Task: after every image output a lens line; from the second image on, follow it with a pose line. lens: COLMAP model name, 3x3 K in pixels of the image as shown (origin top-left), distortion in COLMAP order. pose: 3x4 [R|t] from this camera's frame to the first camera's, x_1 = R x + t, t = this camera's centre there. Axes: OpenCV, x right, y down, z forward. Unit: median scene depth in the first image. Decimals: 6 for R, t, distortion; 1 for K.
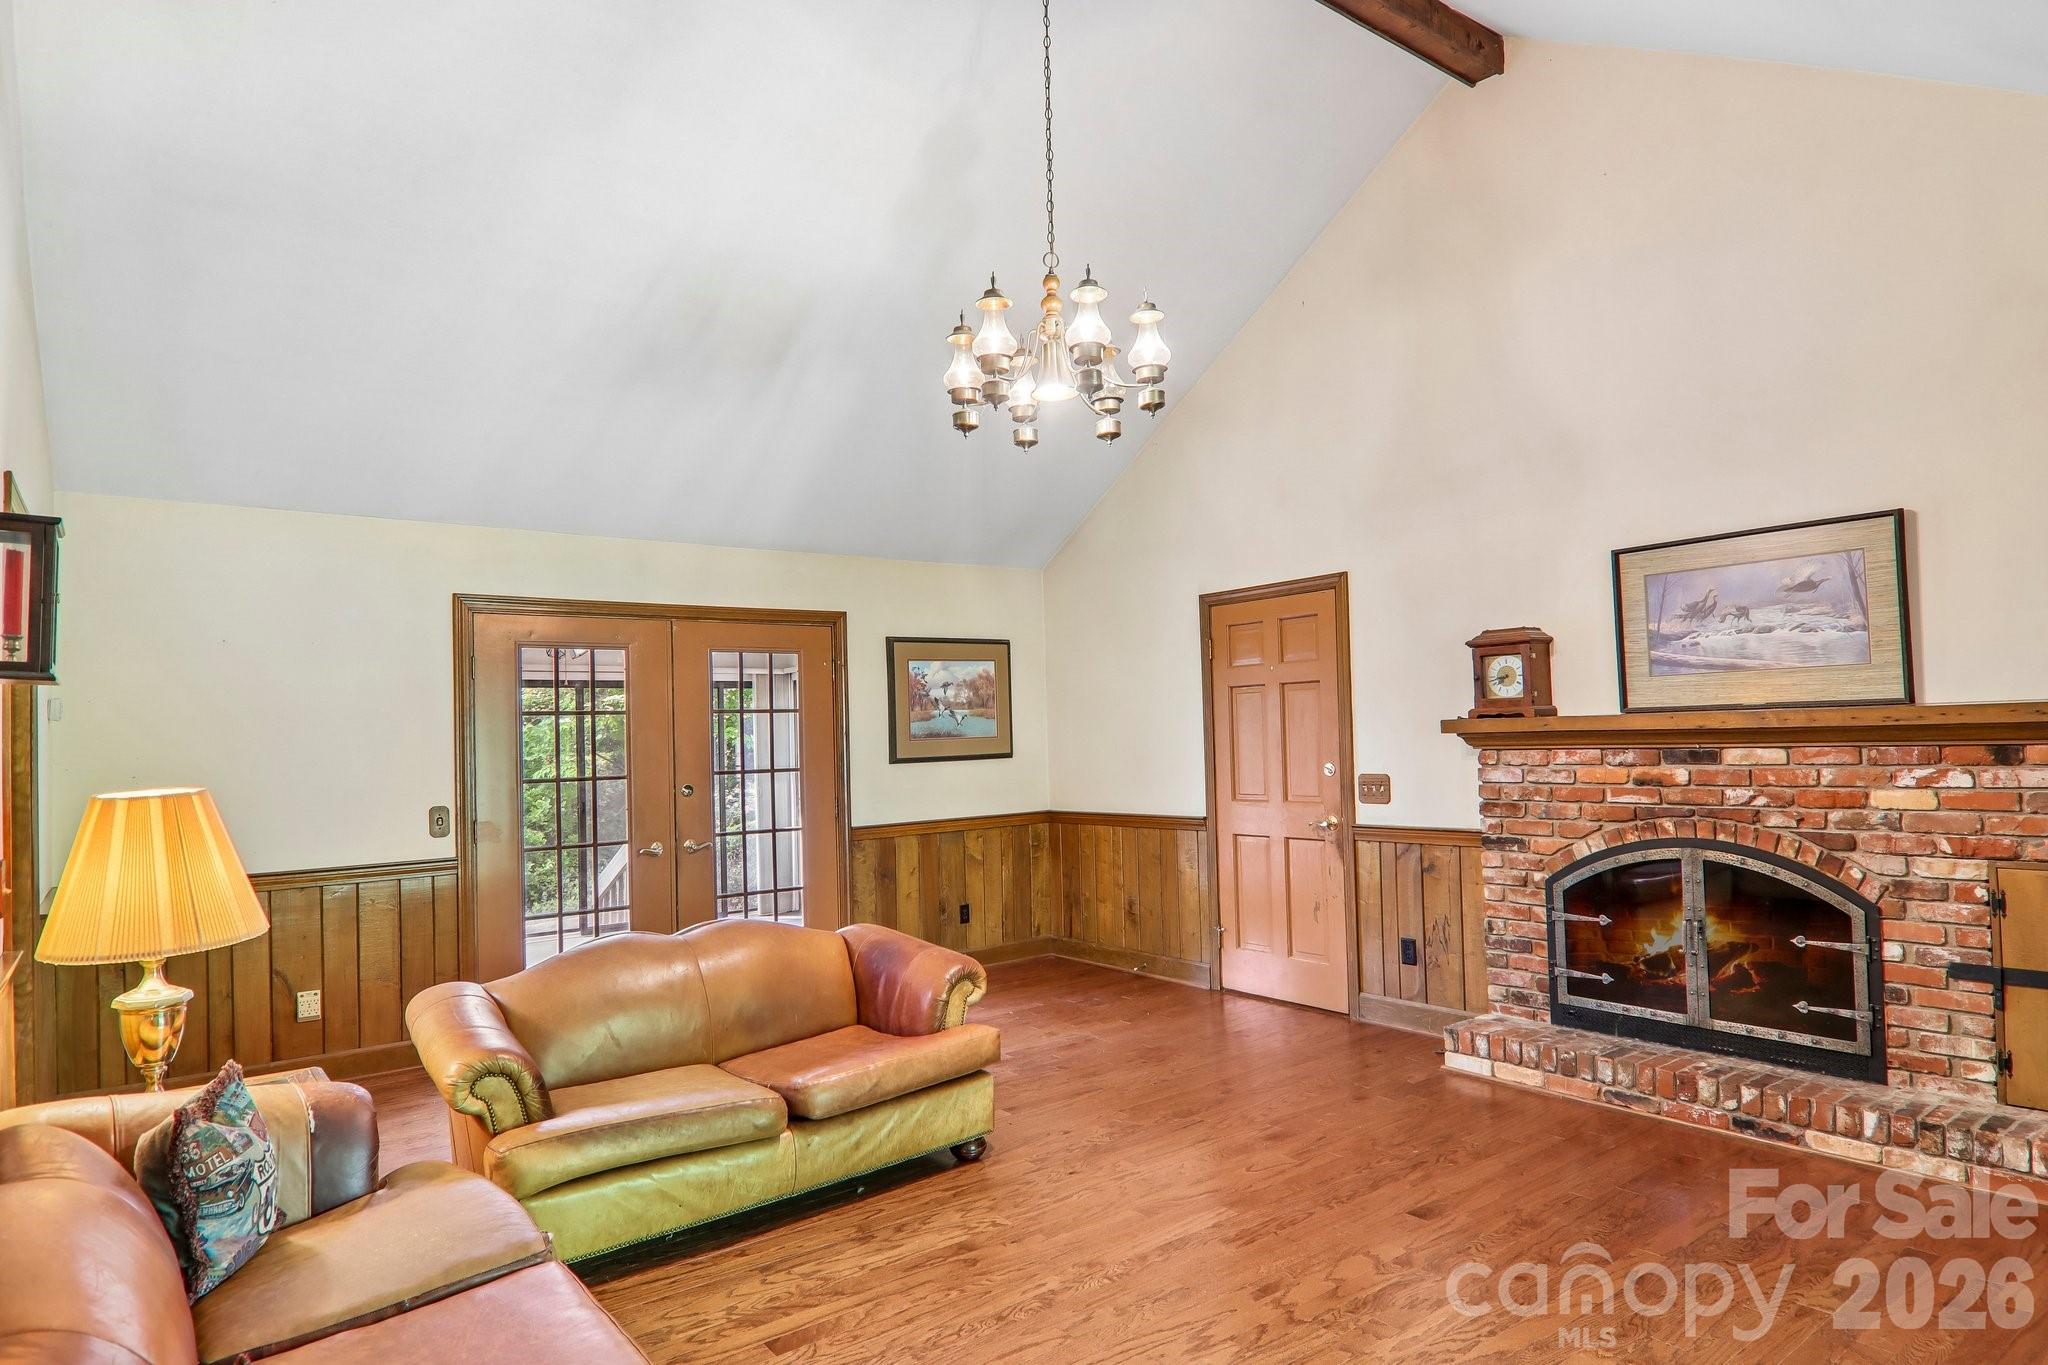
lens RADIAL K [[1168.5, 0, 1027.1], [0, 1168.5, 695.2], [0, 0, 1]] dist [0.004651, -0.017877]
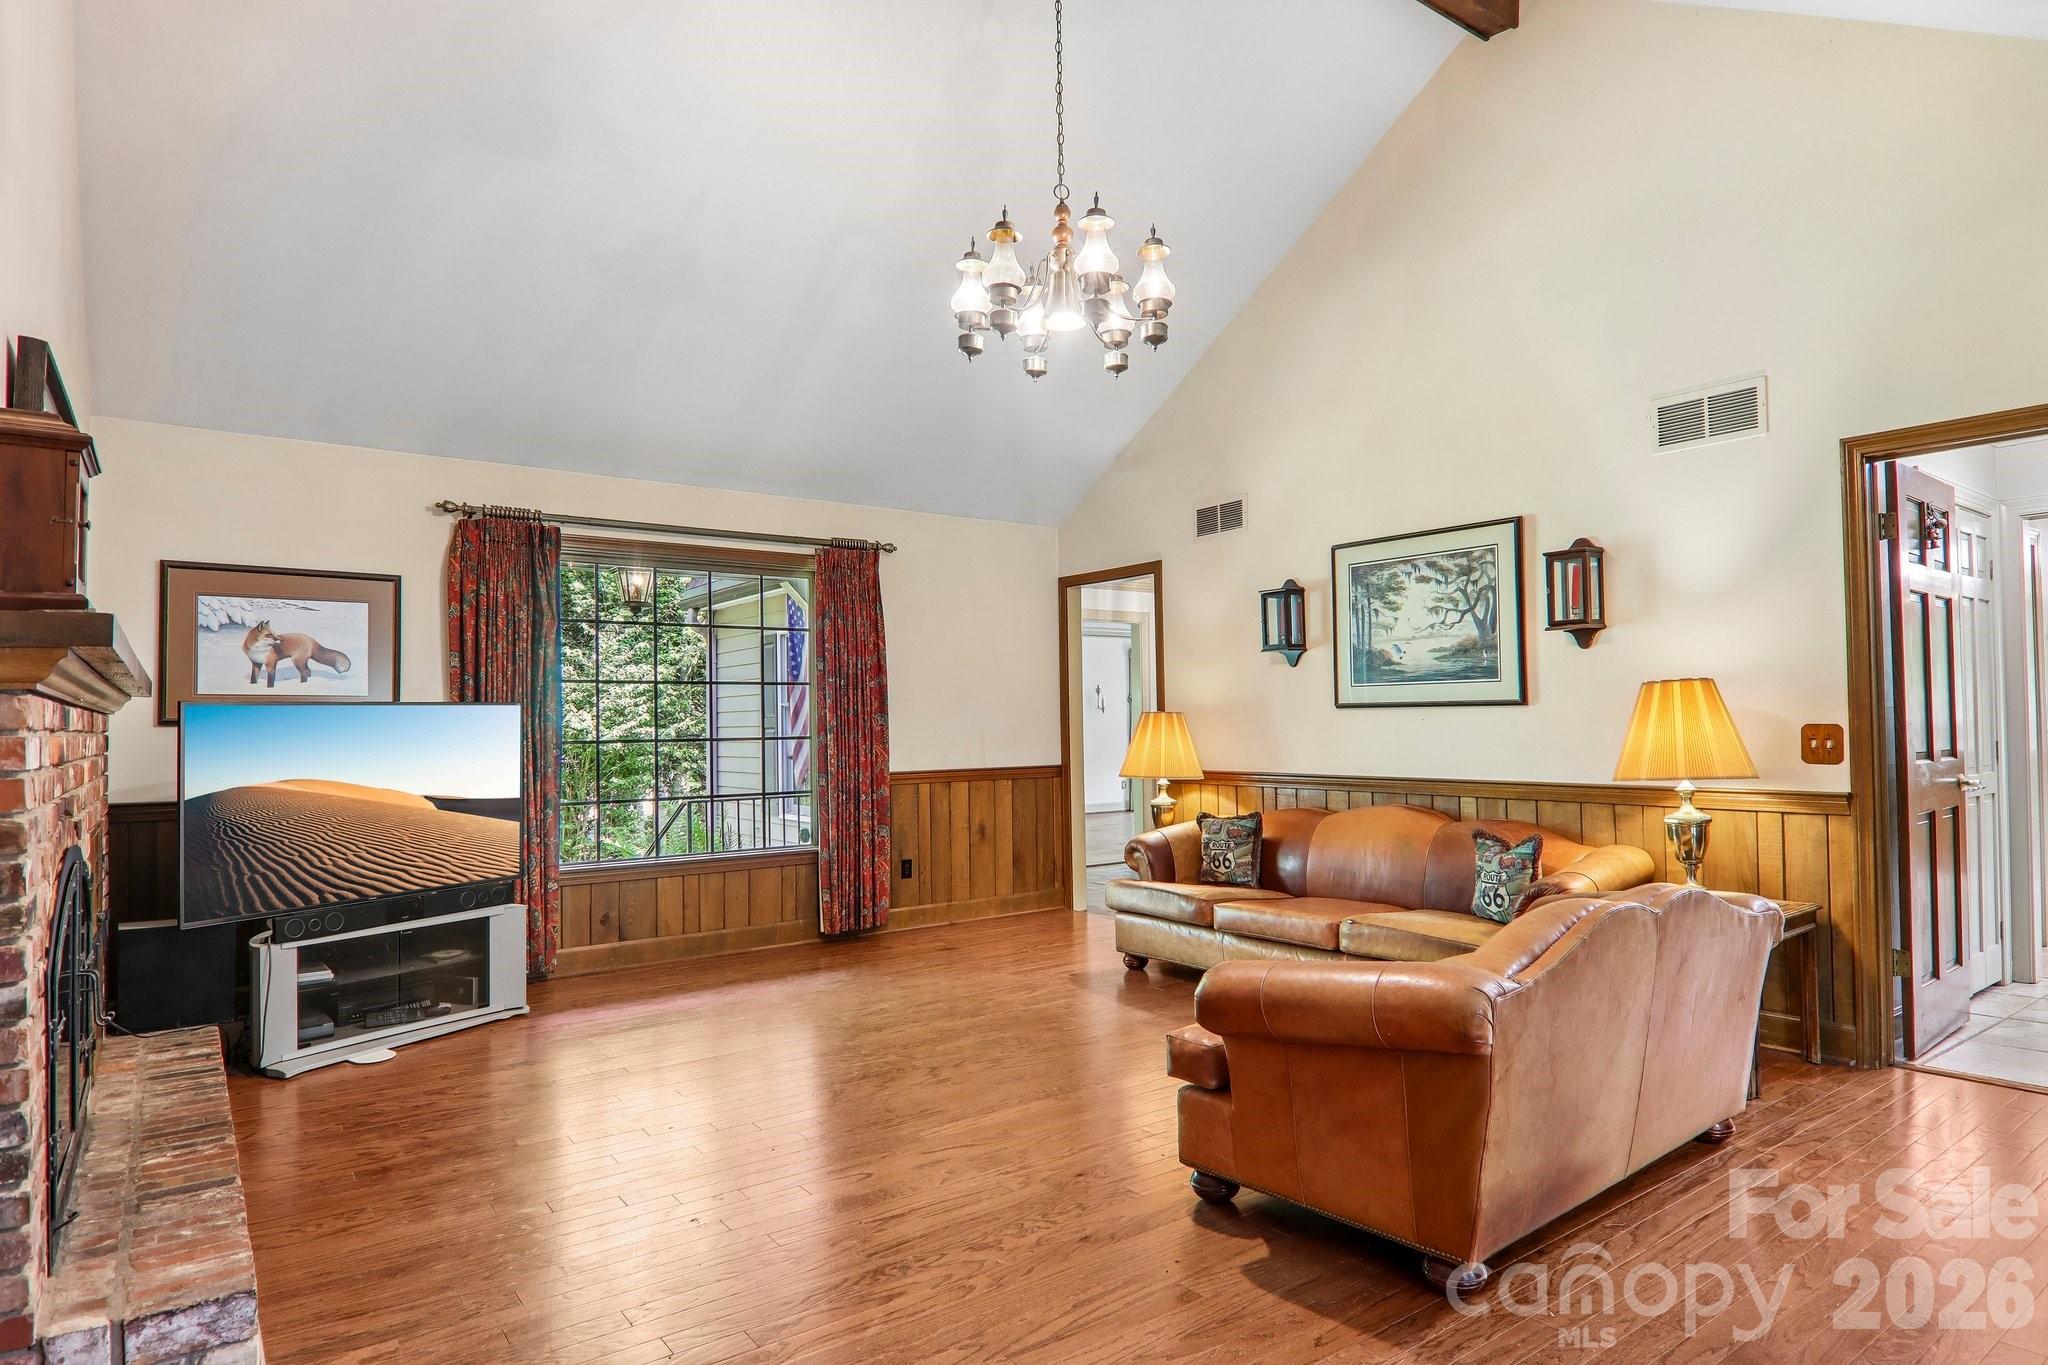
lens RADIAL K [[1144.4, 0, 1027.4], [0, 1144.4, 694.1], [0, 0, 1]] dist [0.006301, -0.020152]
pose [[-0.998833, 0.043827, 0.020283, 0.038693], [0.042461, 0.997079, -0.063489, 0.107047], [-0.023006, -0.062554, -0.997776, 1.697384]]
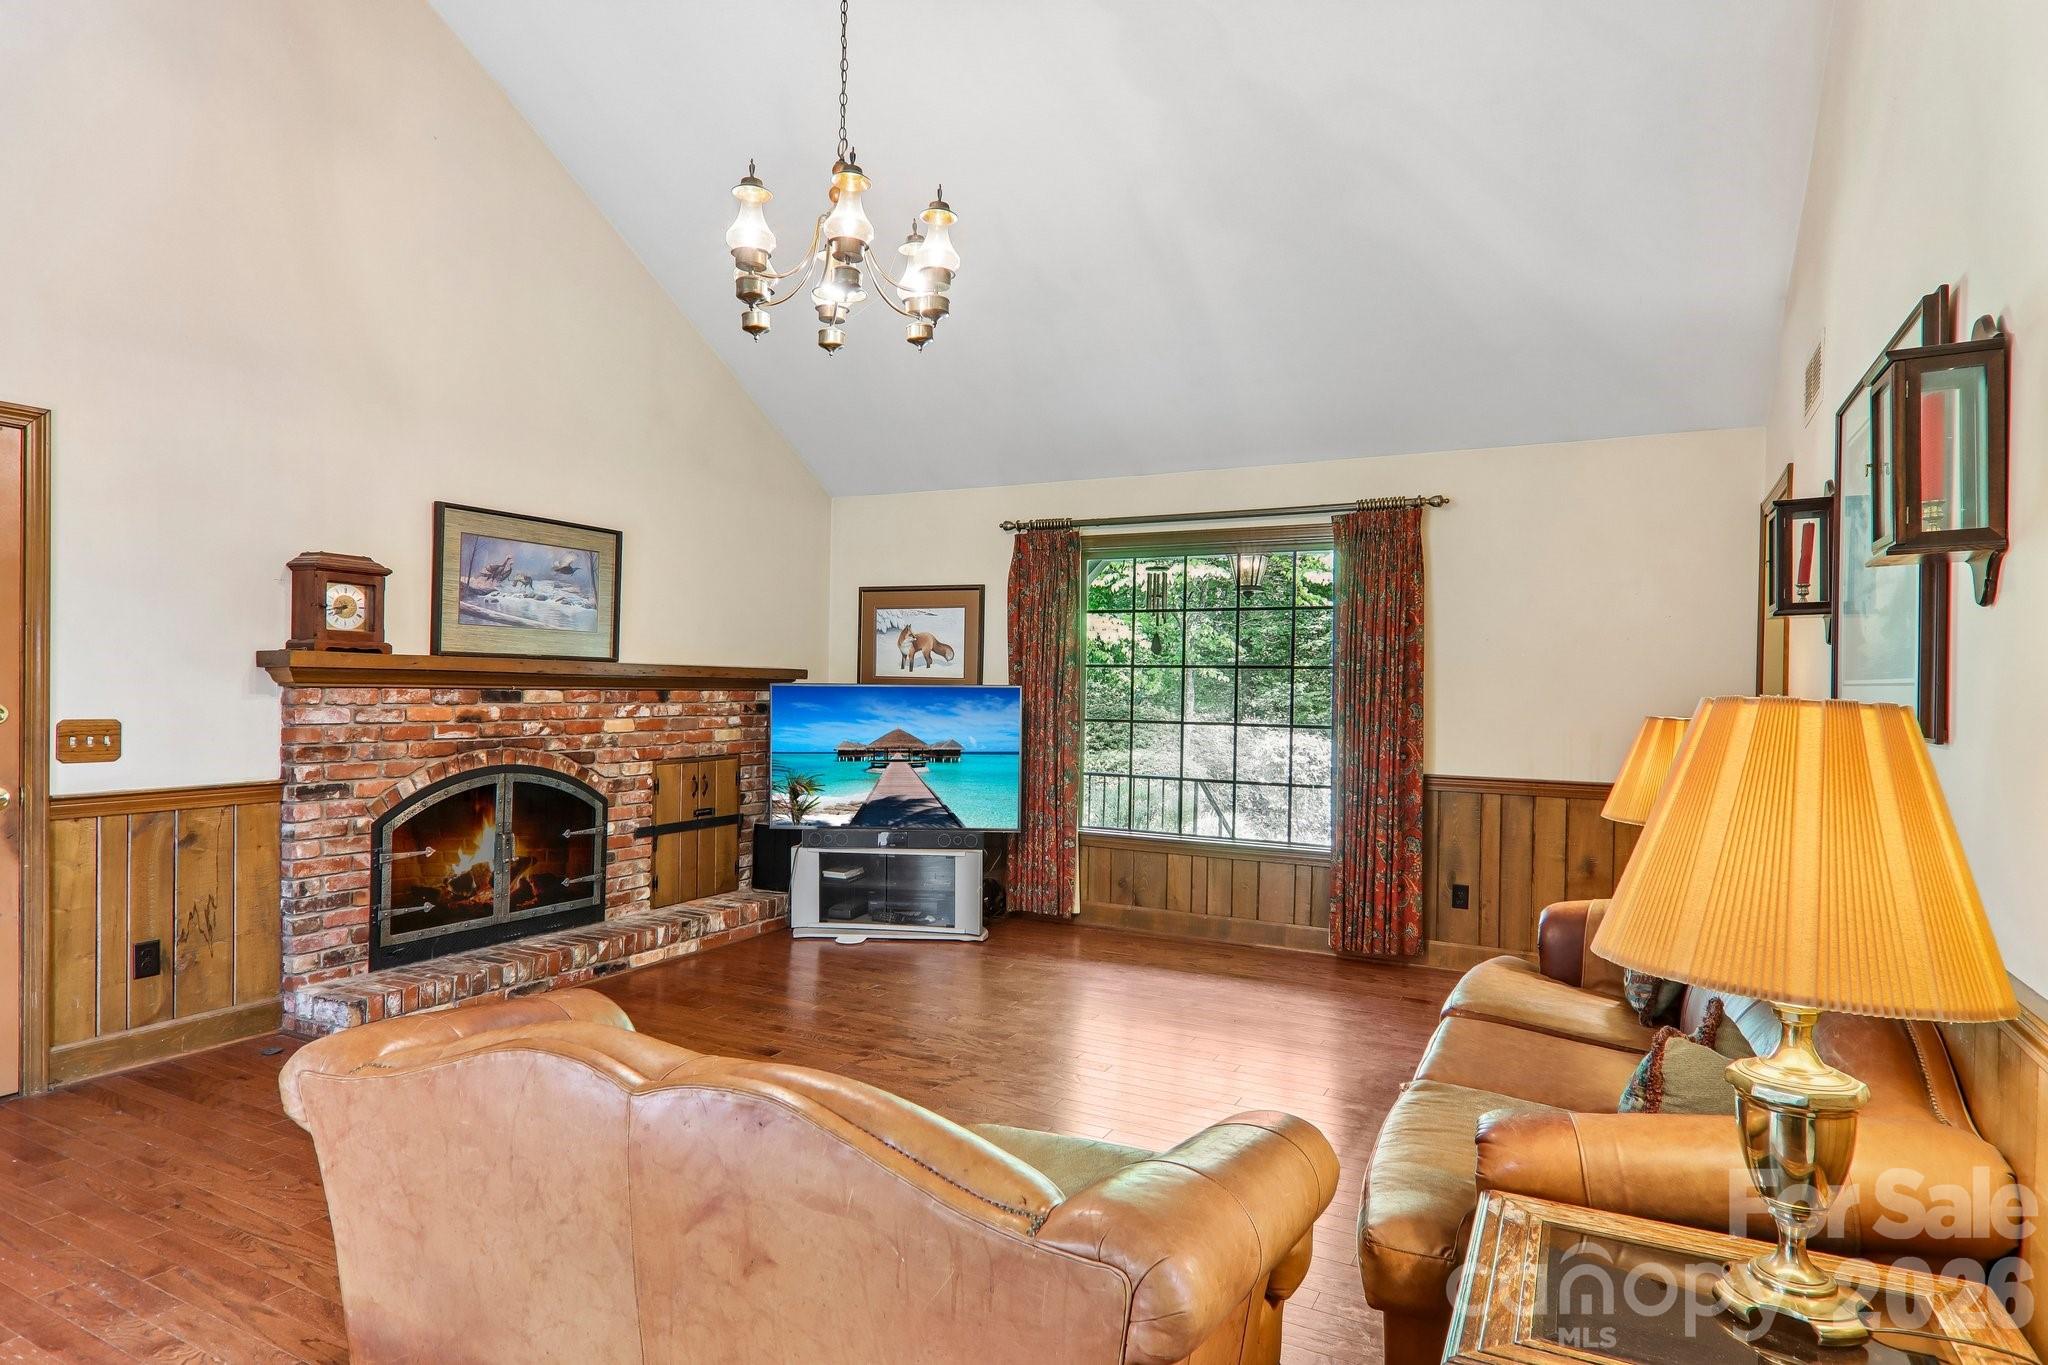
lens RADIAL K [[1130.5, 0, 1030.6], [0, 1130.5, 698.2], [0, 0, 1]] dist [0.030450, -0.019469]
pose [[-0.420203, 0.012401, 0.907345, -0.741182], [-0.037283, 0.998826, -0.030918, 0.074412], [-0.906664, -0.046821, -0.419248, 1.057218]]
